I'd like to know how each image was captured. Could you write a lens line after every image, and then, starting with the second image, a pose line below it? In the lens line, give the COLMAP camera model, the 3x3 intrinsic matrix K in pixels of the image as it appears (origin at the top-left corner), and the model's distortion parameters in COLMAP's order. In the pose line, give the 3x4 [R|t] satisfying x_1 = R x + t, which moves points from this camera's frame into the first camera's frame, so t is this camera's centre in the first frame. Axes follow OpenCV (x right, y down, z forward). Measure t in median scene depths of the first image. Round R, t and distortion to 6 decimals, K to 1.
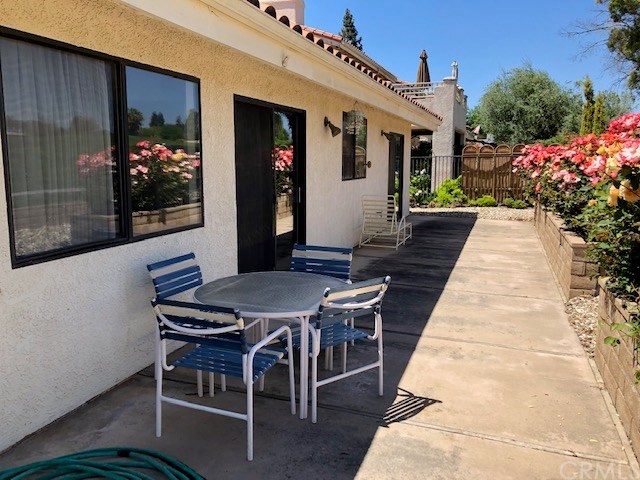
lens RADIAL K [[520.4, 0, 318.4], [0, 520.4, 241.0], [0, 0, 1]] dist [0.004283, 0.011145]
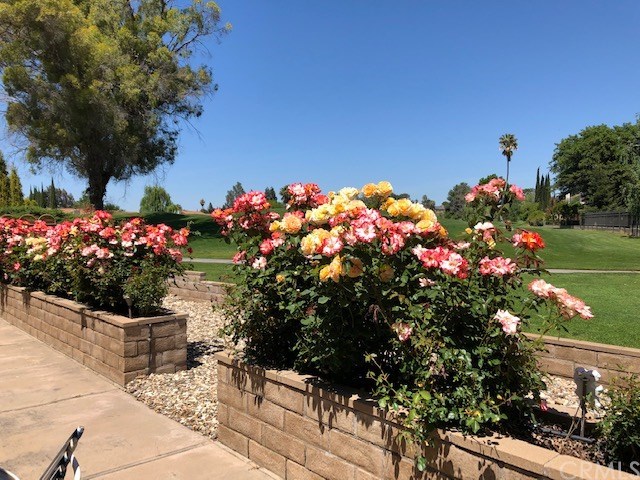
lens RADIAL K [[520.4, 0, 319.8], [0, 520.4, 237.8], [0, 0, 1]] dist [0.004283, 0.011145]
pose [[0.479145, -0.021710, 0.877467, -0.157736], [0.143748, 0.988137, -0.054046, -0.046690], [-0.865885, 0.152030, 0.476582, 0.237995]]
